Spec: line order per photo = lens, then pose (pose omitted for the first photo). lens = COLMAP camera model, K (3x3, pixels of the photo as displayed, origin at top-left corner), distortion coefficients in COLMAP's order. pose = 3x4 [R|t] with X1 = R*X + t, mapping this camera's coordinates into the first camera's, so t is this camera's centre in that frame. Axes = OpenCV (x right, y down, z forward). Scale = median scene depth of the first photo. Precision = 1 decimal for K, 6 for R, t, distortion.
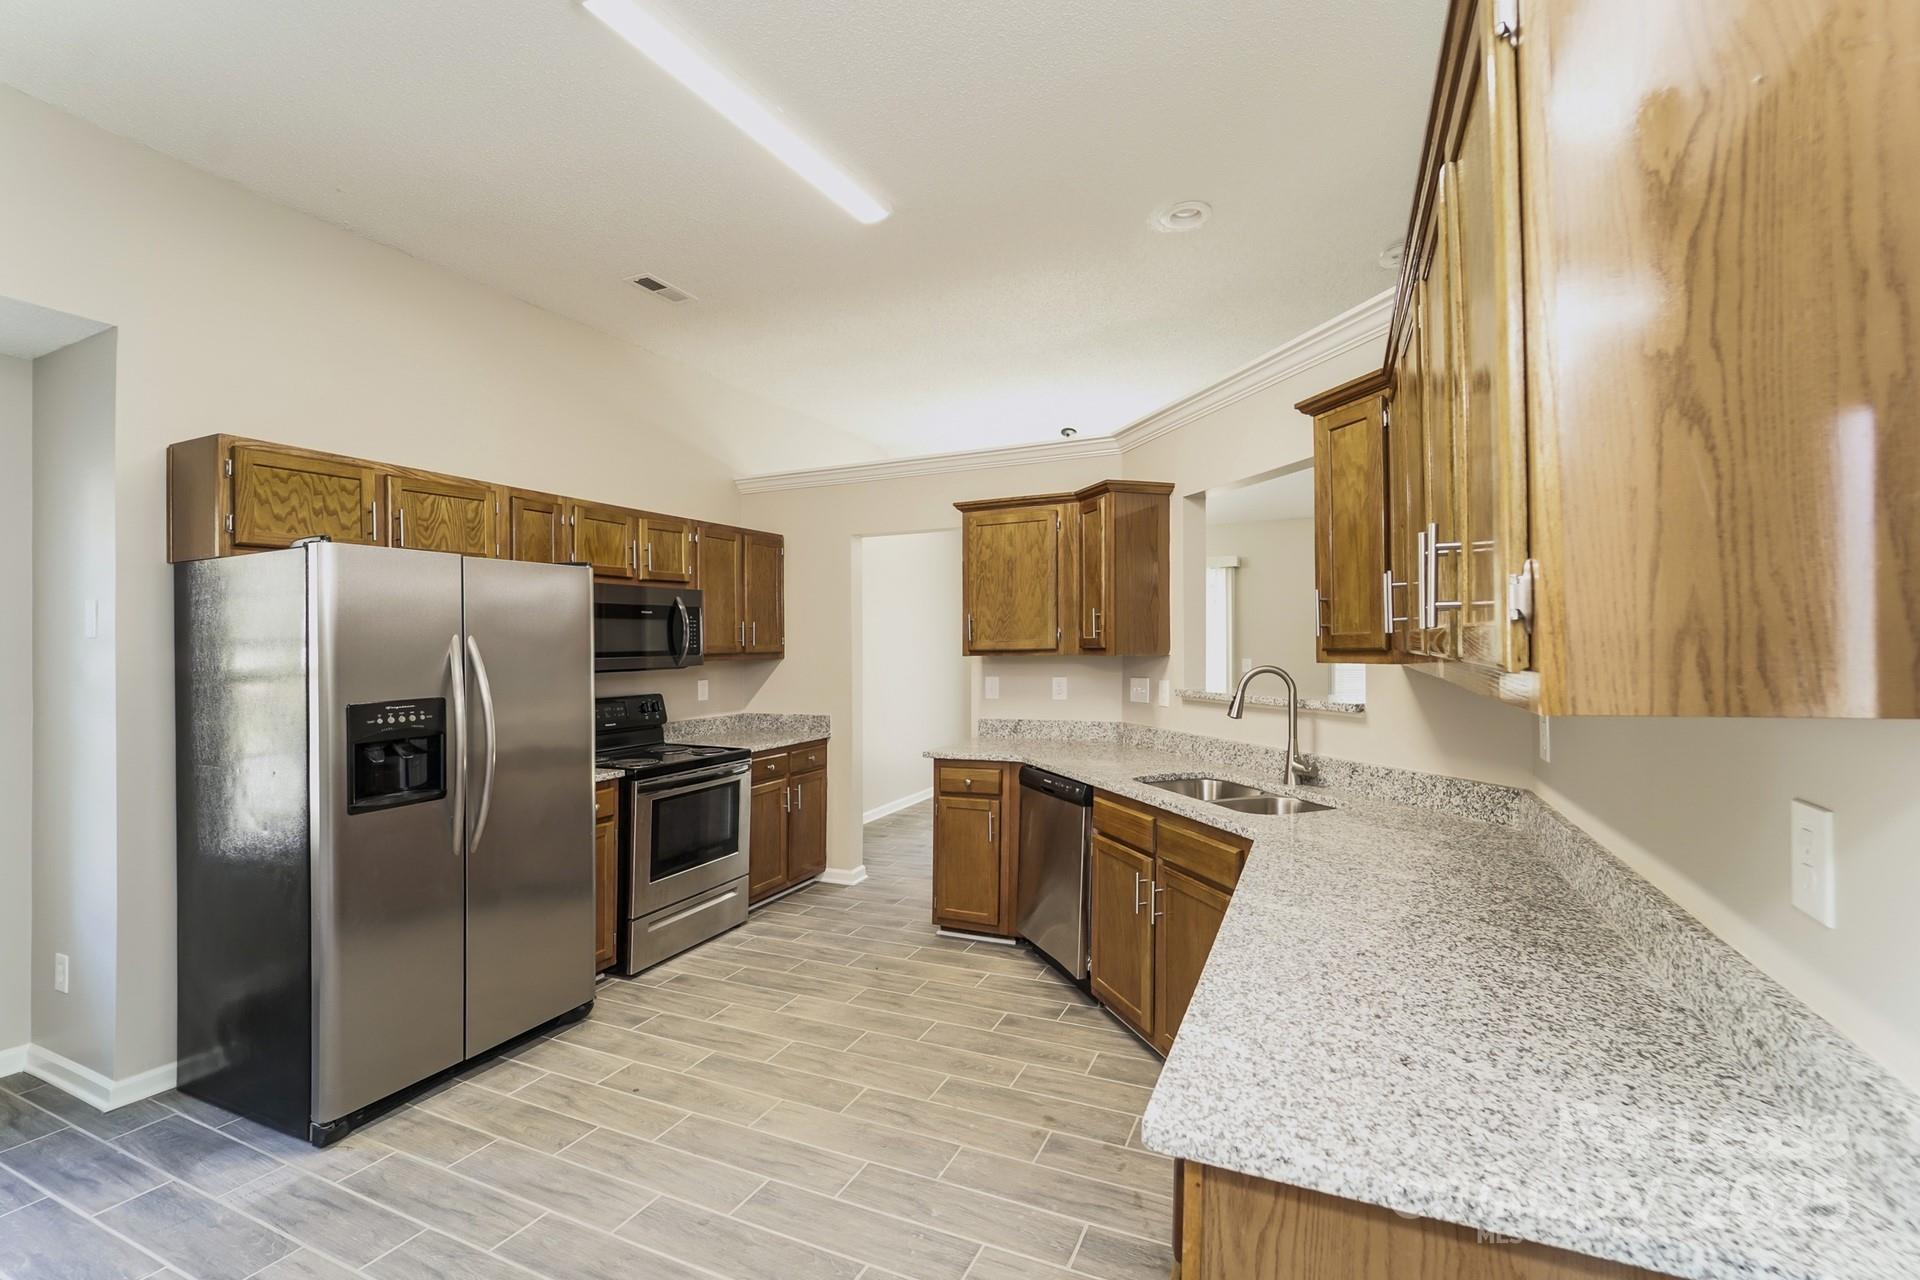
lens RADIAL K [[811.6, 0, 962.4], [0, 811.6, 638.2], [0, 0, 1]] dist [-0.007204, -0.001305]
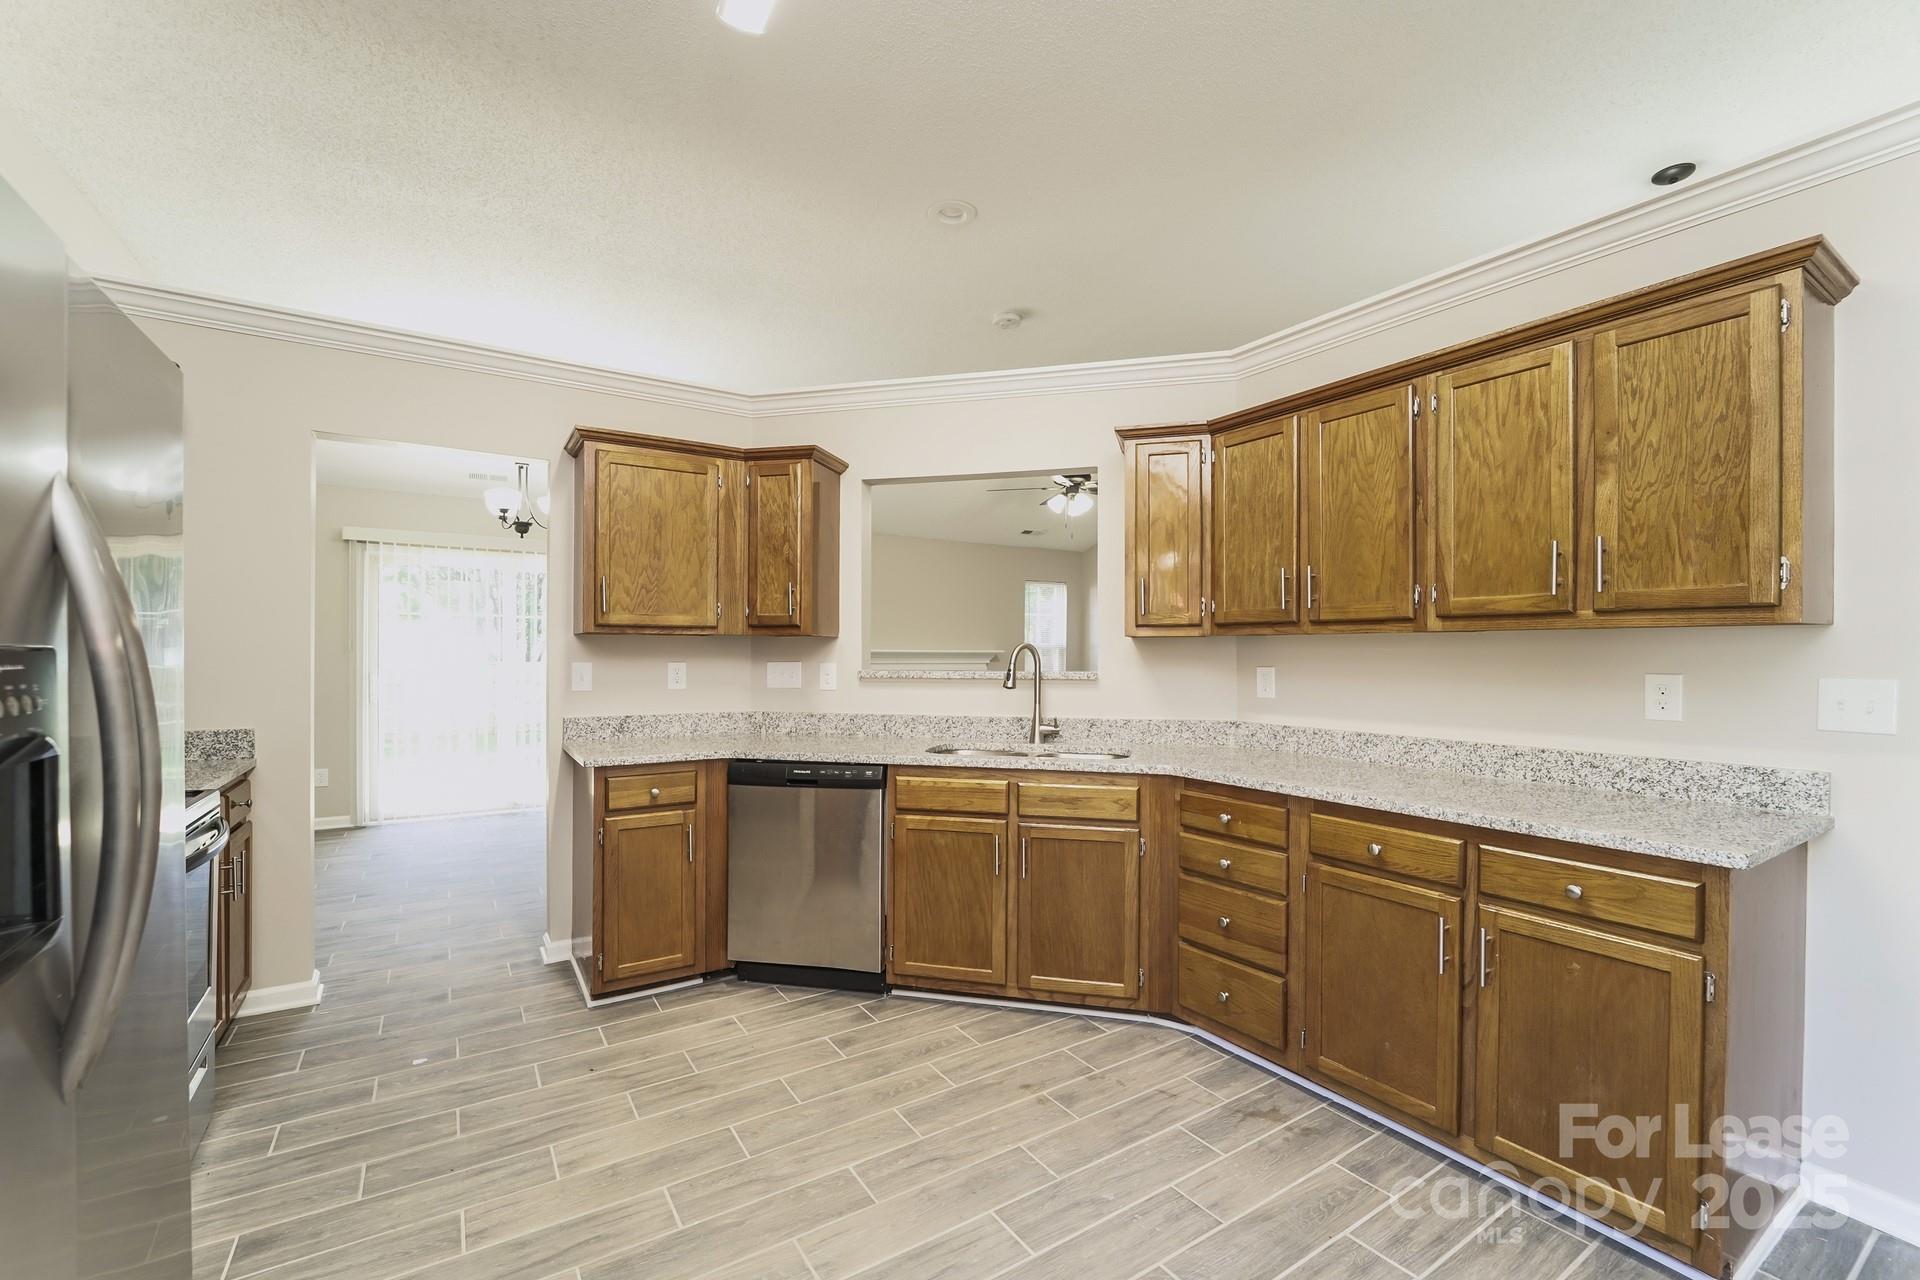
lens RADIAL K [[811.6, 0, 958.0], [0, 811.6, 655.5], [0, 0, 1]] dist [-0.007204, -0.001305]
pose [[0.539658, 0.019034, 0.841669, -0.498093], [-0.020131, 0.999750, -0.009701, 0.049751], [-0.841644, -0.011709, 0.539906, 0.345599]]
